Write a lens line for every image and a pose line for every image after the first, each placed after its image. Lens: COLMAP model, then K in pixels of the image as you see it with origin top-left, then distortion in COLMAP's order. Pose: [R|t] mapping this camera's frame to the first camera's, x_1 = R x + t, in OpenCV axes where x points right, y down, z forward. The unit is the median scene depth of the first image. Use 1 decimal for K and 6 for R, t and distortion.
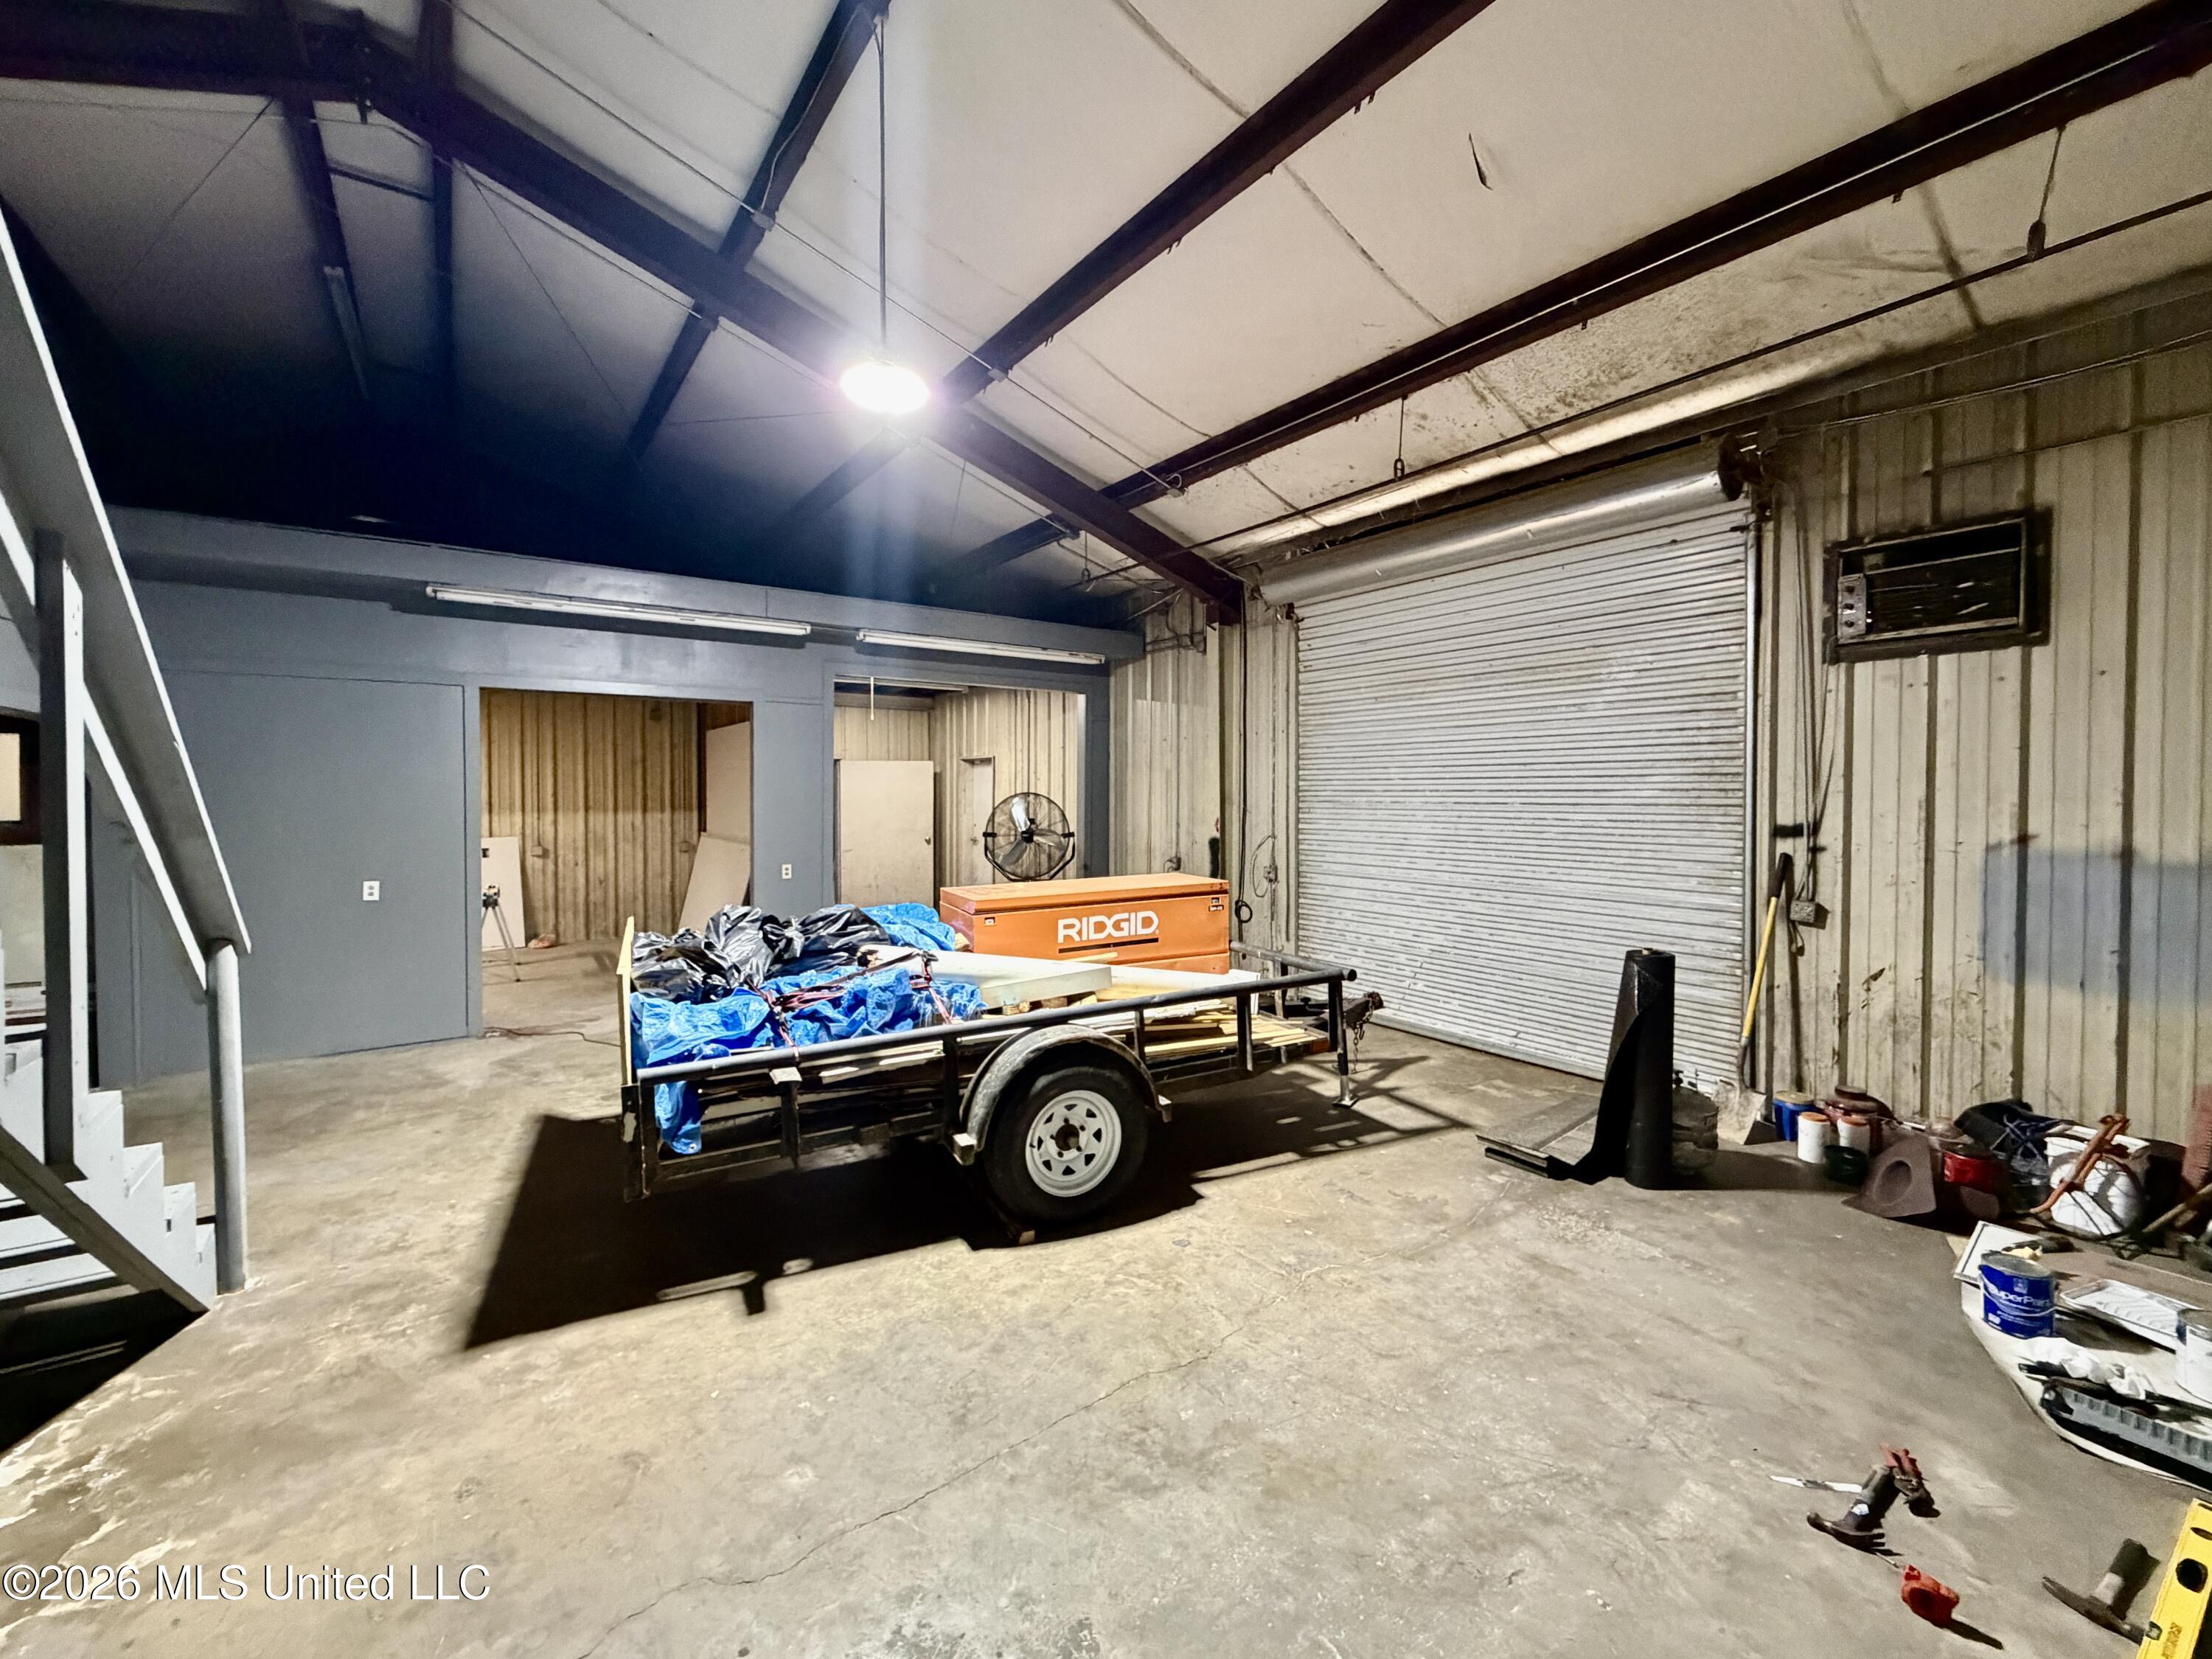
lens RADIAL K [[891.9, 0, 1116.2], [0, 891.9, 818.9], [0, 0, 1]] dist [-0.000904, -0.000123]
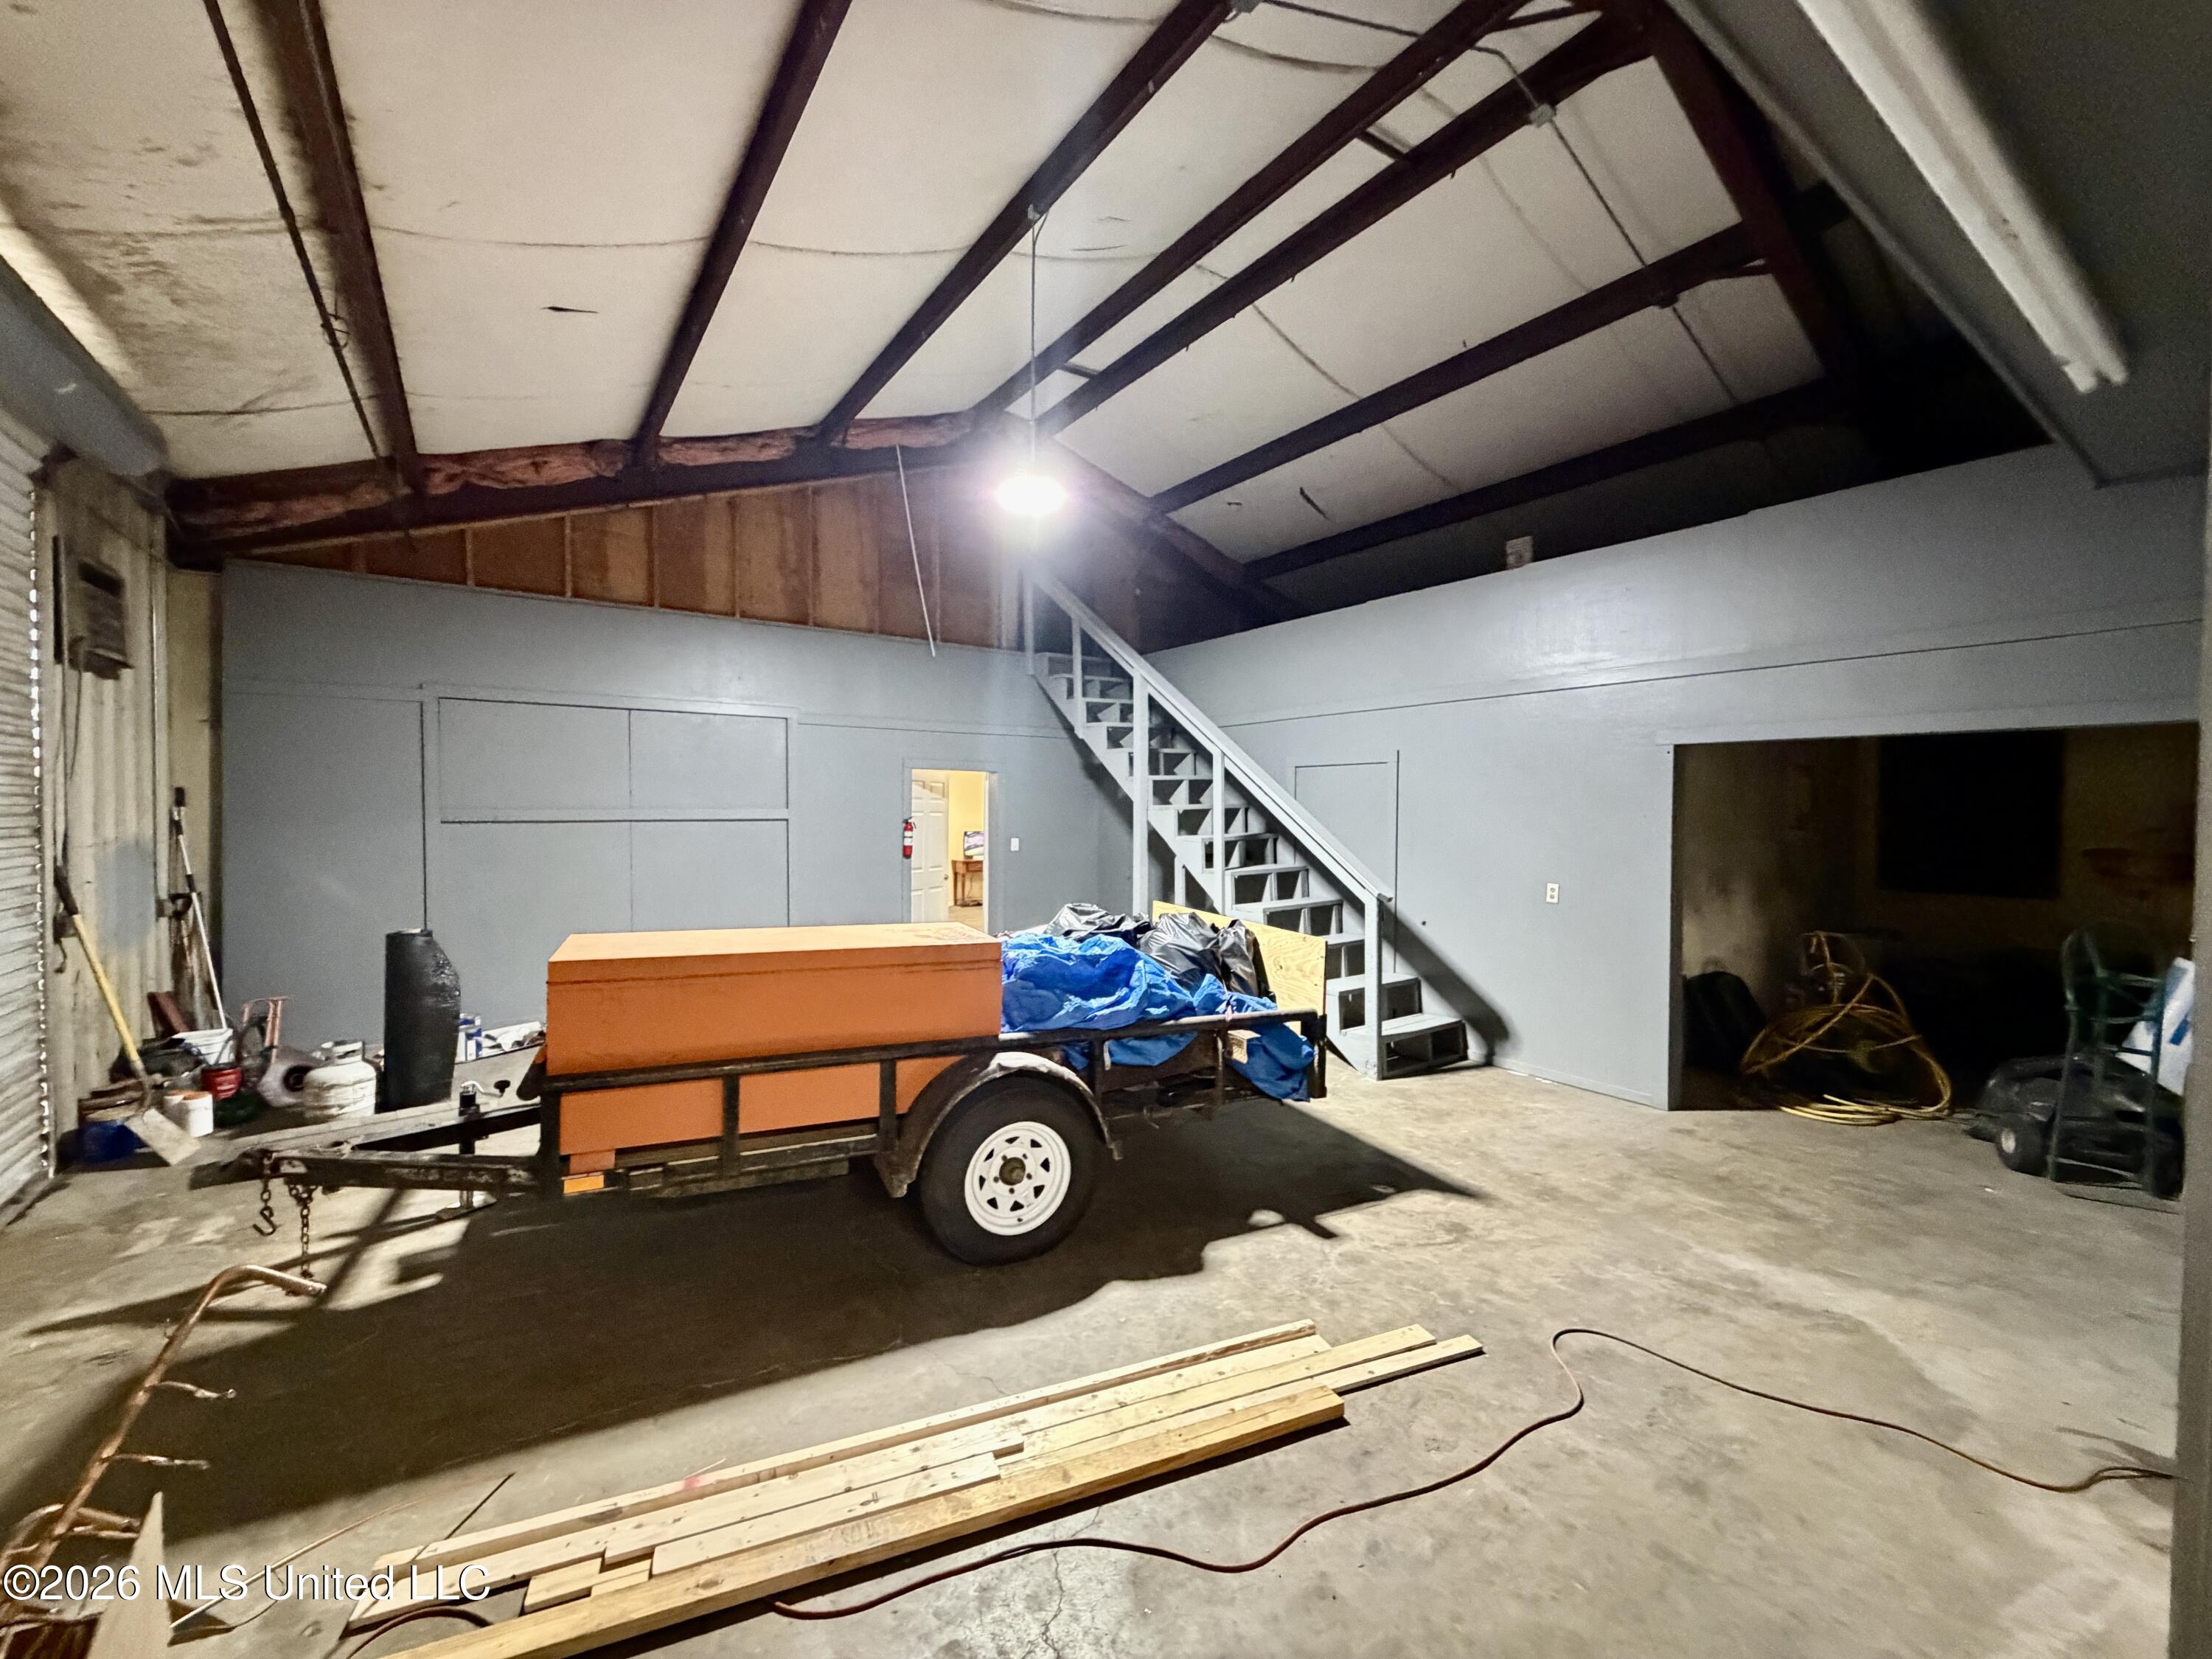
lens RADIAL K [[891.9, 0, 1116.2], [0, 891.9, 818.9], [0, 0, 1]] dist [-0.000904, -0.000123]
pose [[-0.999787, -0.004698, 0.020083, -0.199151], [-0.003825, 0.999055, 0.043290, -0.031830], [-0.020267, 0.043204, -0.998861, 1.119600]]
